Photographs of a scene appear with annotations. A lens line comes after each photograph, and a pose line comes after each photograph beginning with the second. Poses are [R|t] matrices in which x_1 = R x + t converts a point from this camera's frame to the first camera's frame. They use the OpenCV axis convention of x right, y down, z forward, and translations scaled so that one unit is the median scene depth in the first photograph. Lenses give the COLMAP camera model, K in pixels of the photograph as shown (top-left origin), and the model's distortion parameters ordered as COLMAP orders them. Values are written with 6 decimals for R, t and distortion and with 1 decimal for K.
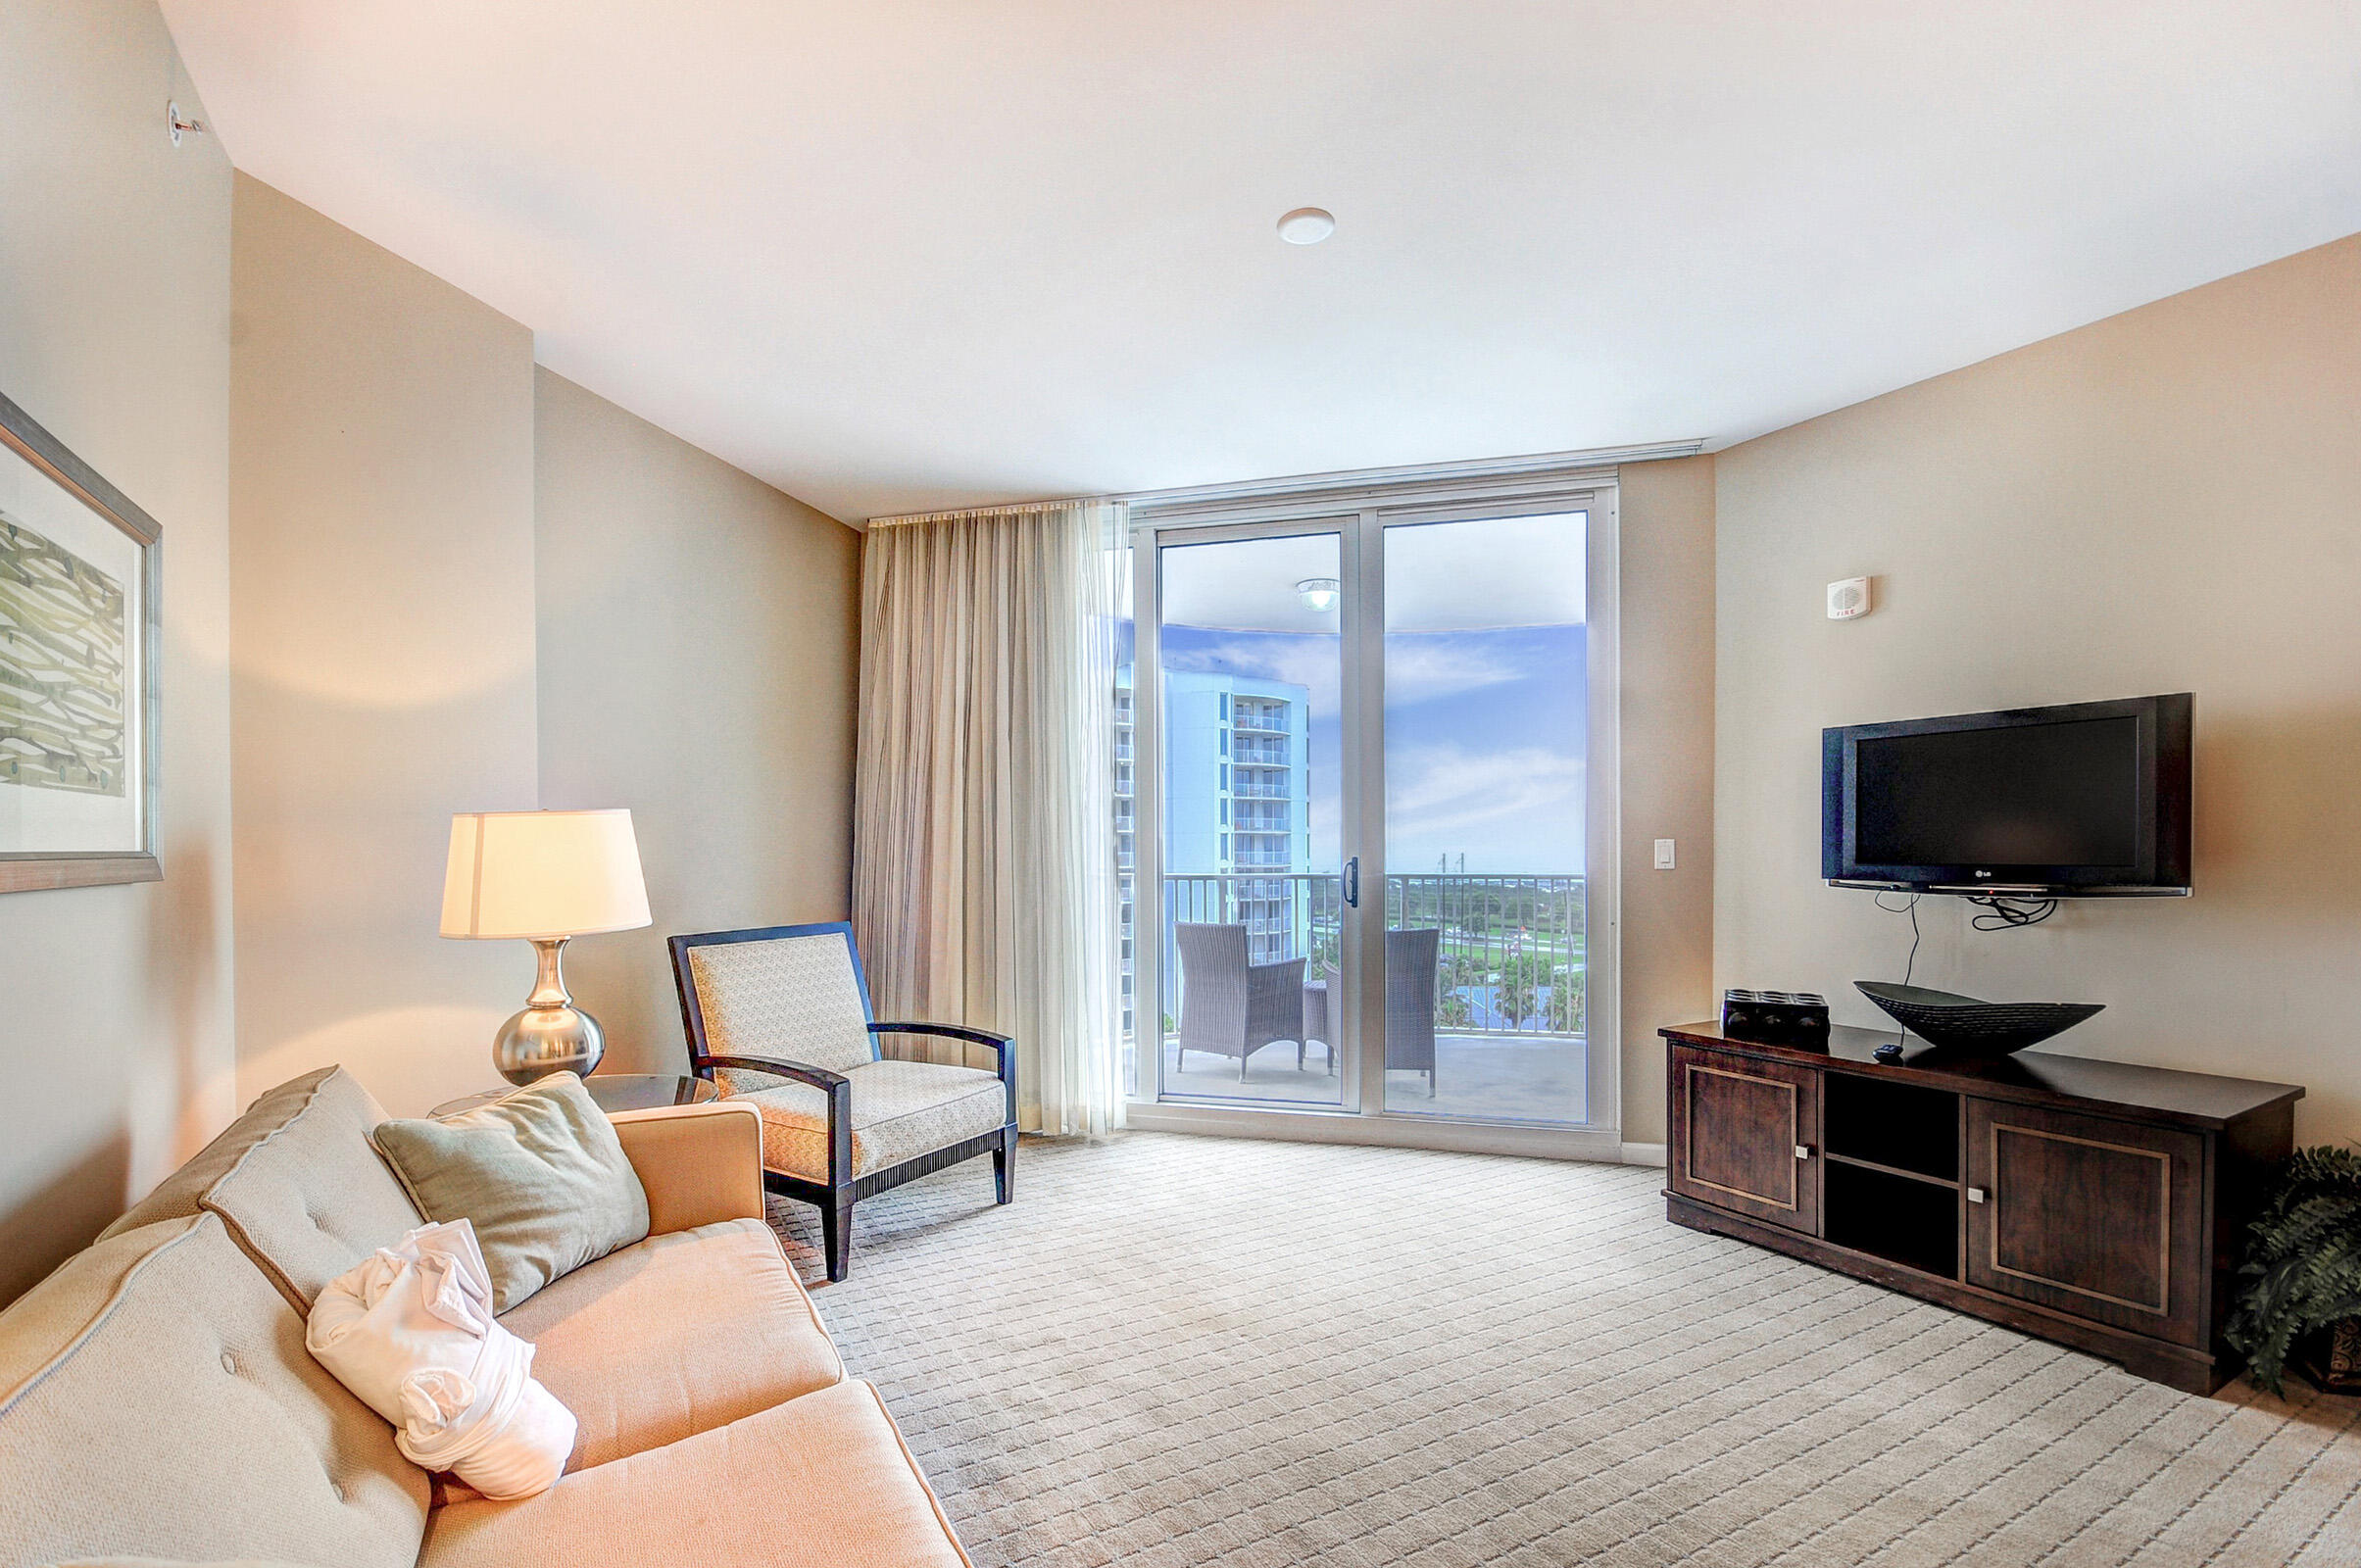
lens RADIAL K [[1087.4, 0, 1184.2], [0, 1087.4, 863.9], [0, 0, 1]] dist [-0.000695, -0.000033]
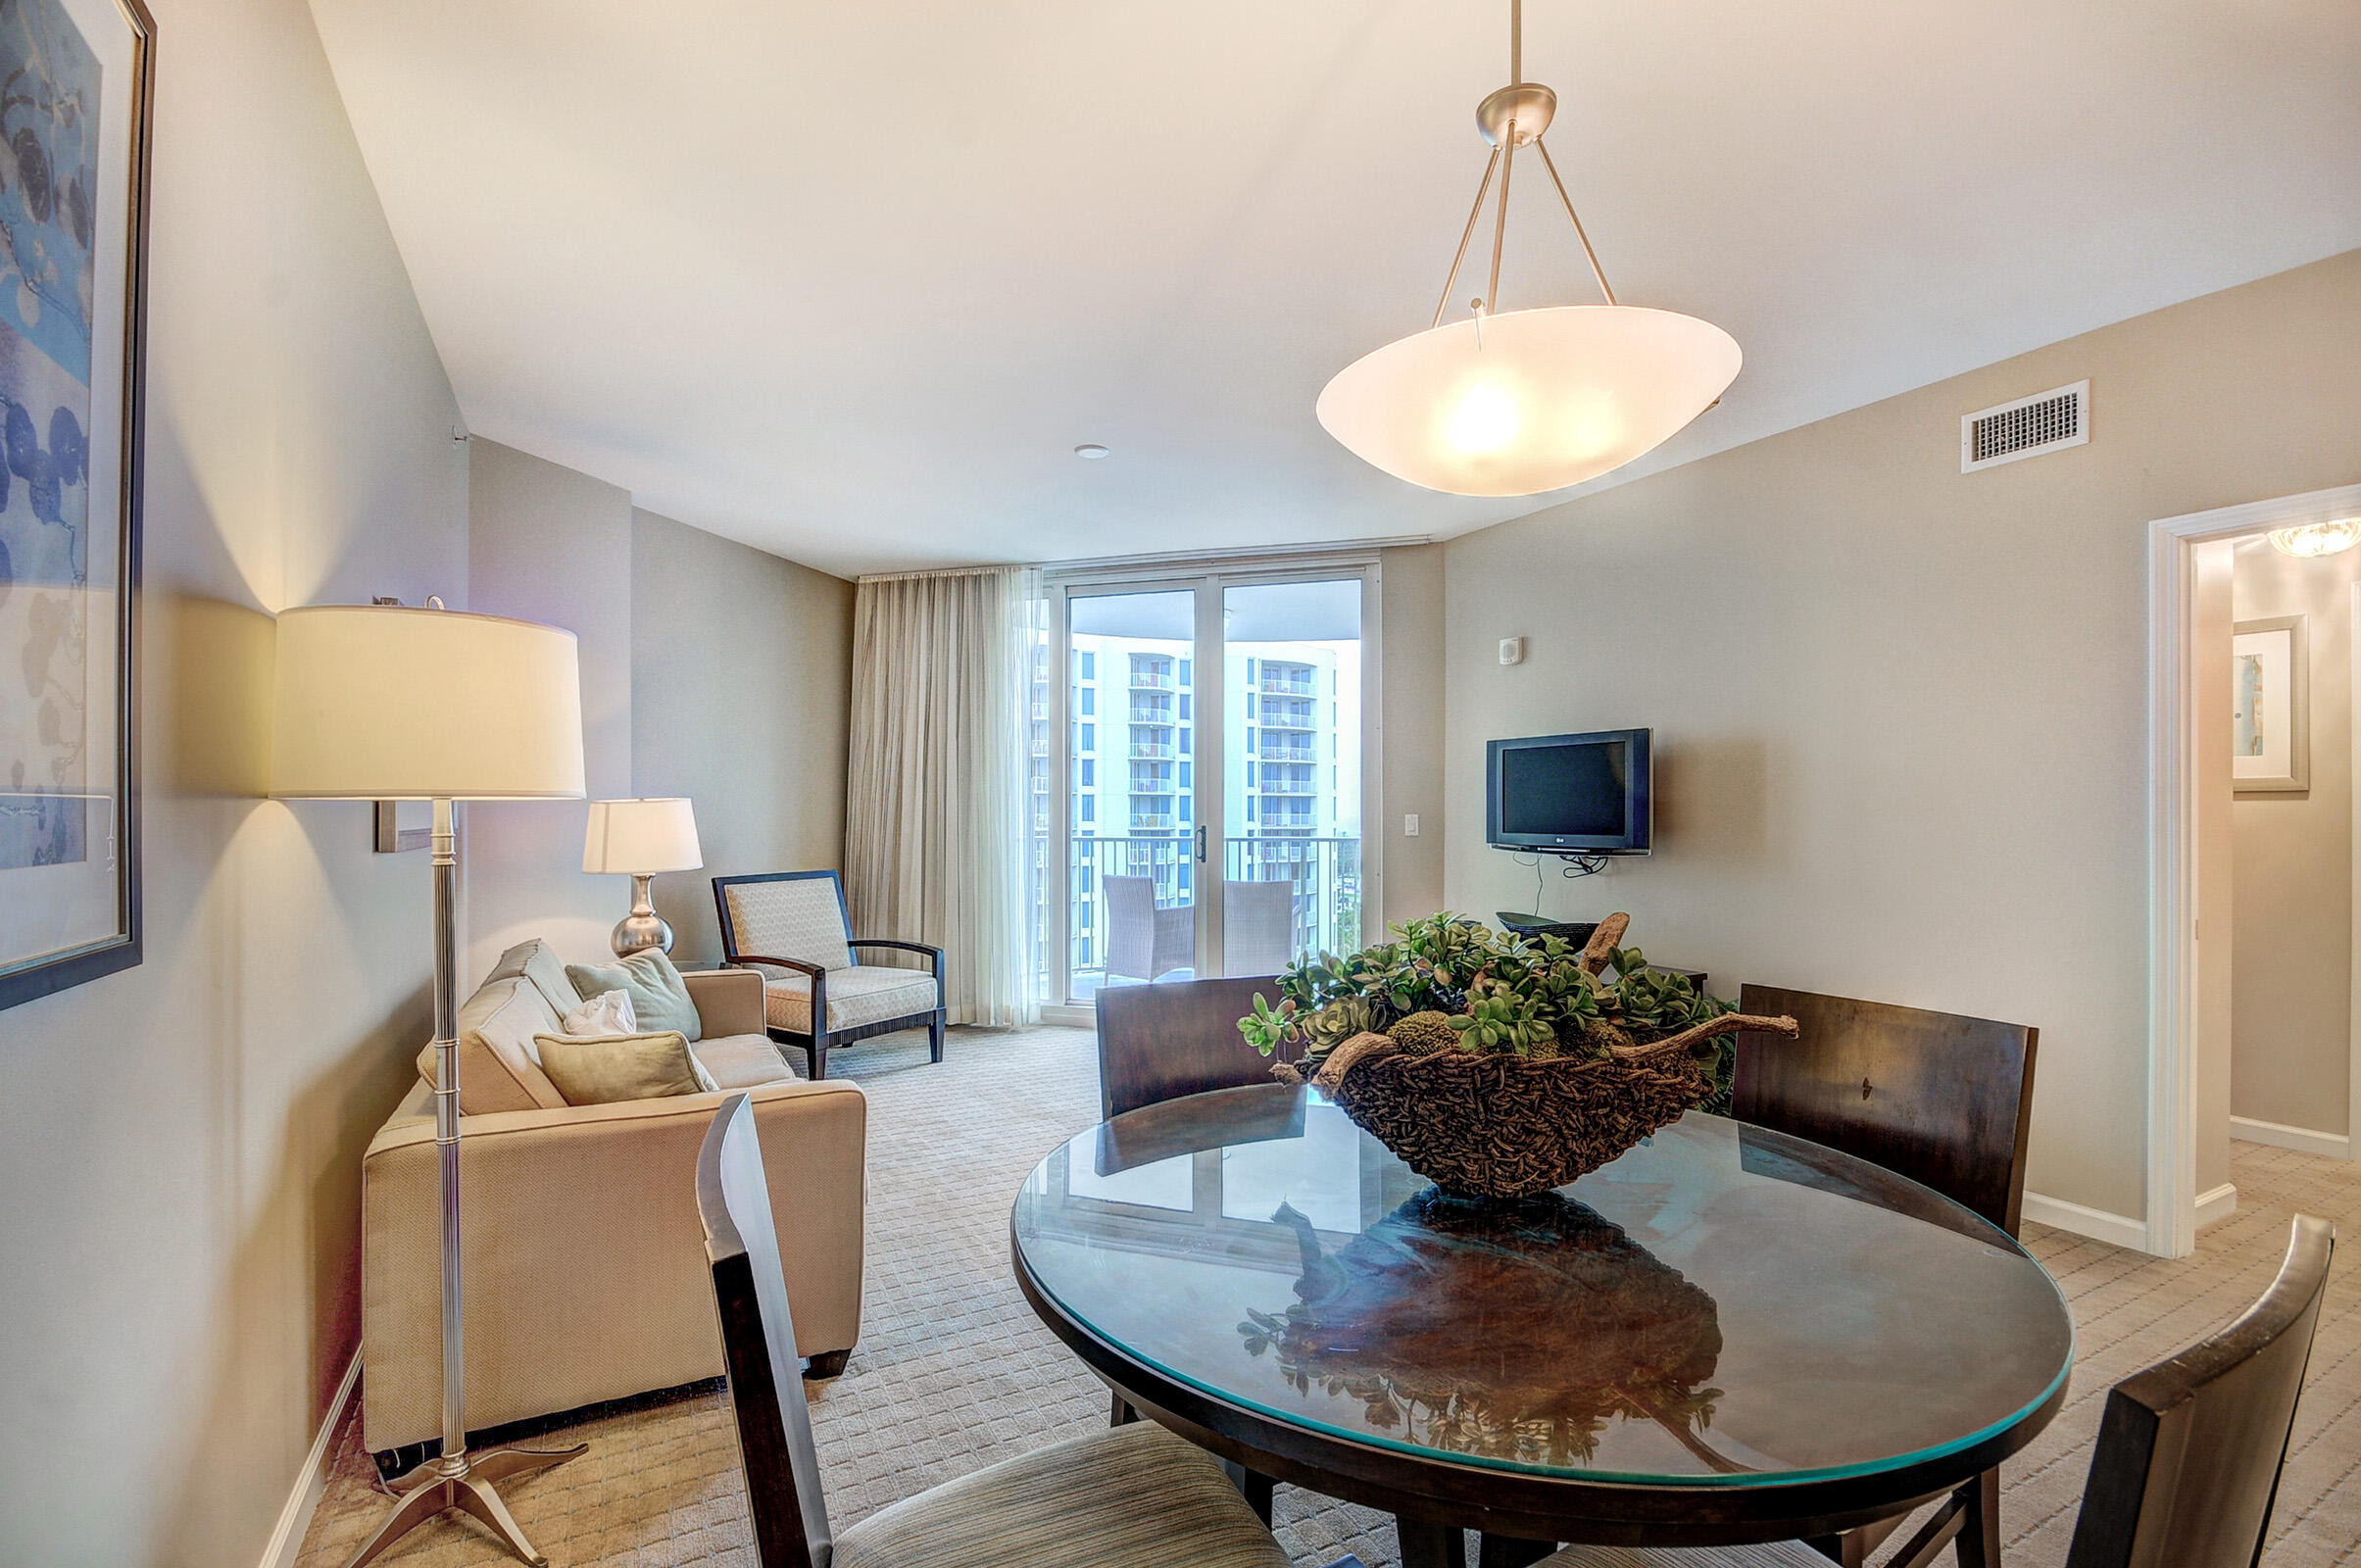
lens RADIAL K [[1080.6, 0, 1180.0], [0, 1080.6, 816.9], [0, 0, 1]] dist [-0.001094, 0.000084]
pose [[0.999431, 0.003820, -0.033509, 0.215509], [-0.004083, 0.999961, -0.007793, -0.008146], [0.033478, 0.007926, 0.999408, -0.458942]]
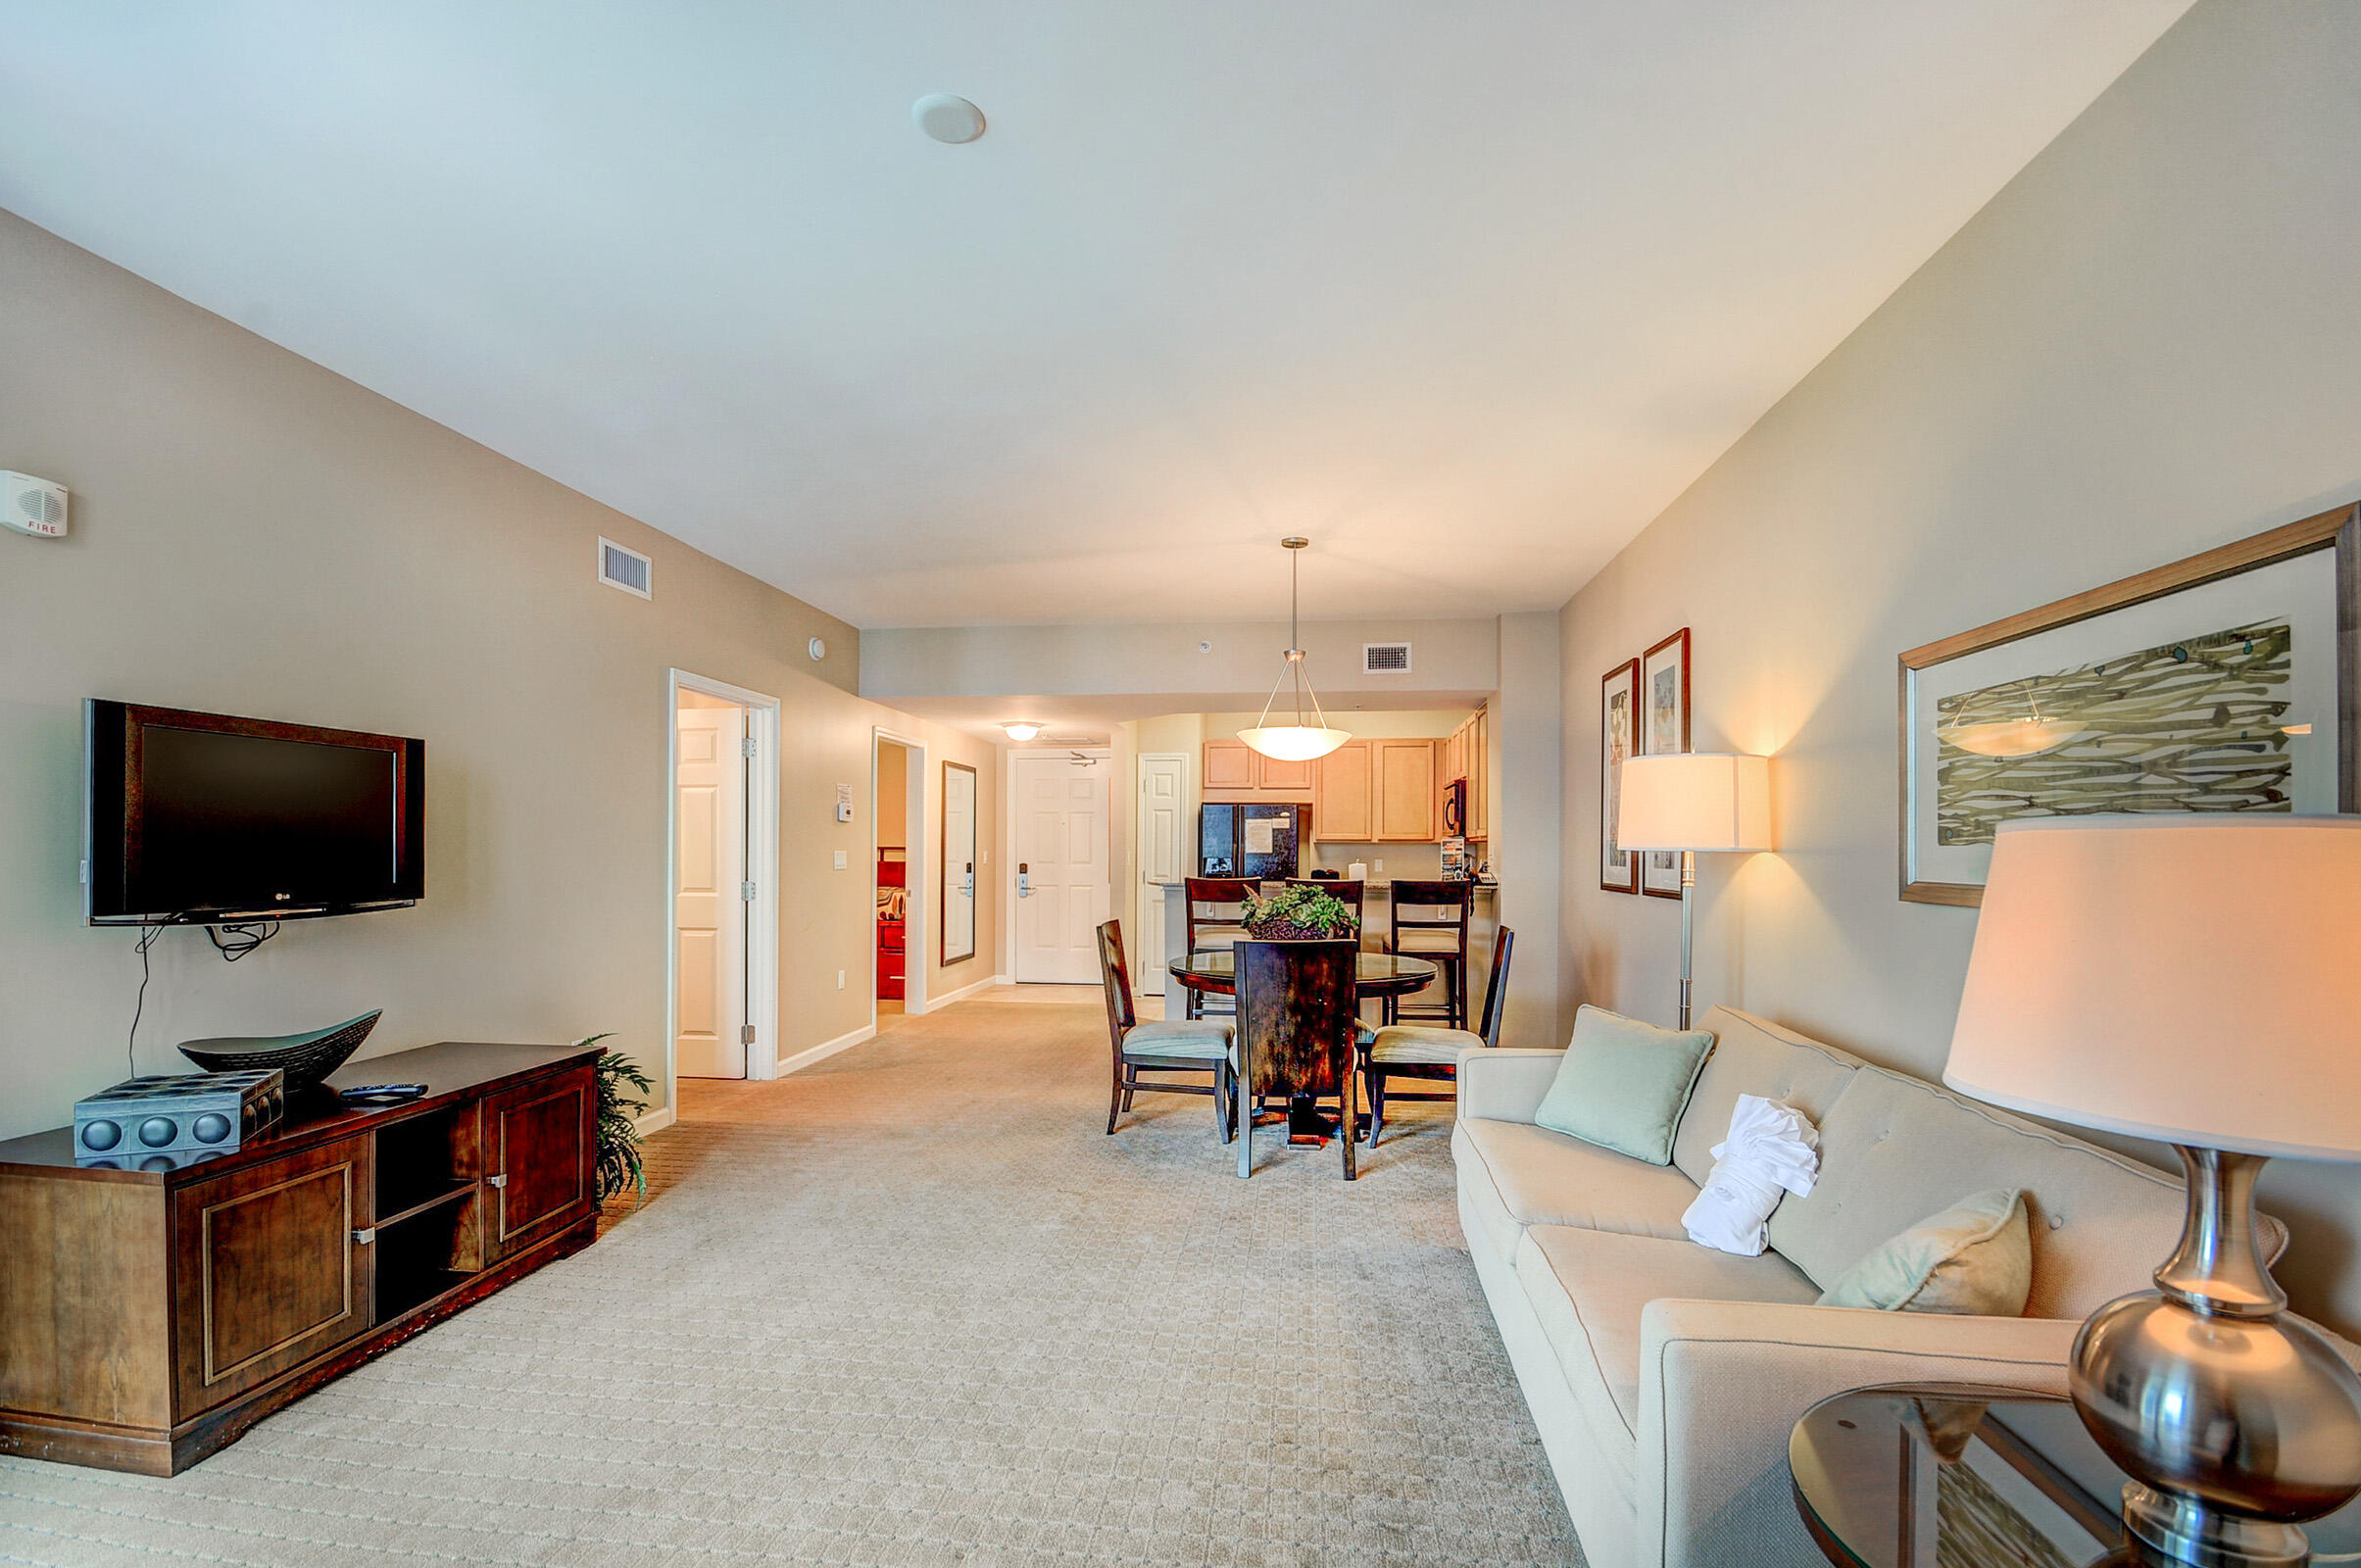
lens RADIAL K [[1045.1, 0, 1179.2], [0, 1045.1, 844.5], [0, 0, 1]] dist [0.000003, 0.000061]
pose [[-0.796028, 0.001101, 0.605258, -0.356187], [0.003225, 0.999992, 0.002424, -0.030199], [-0.605251, 0.003881, -0.796026, 1.080043]]
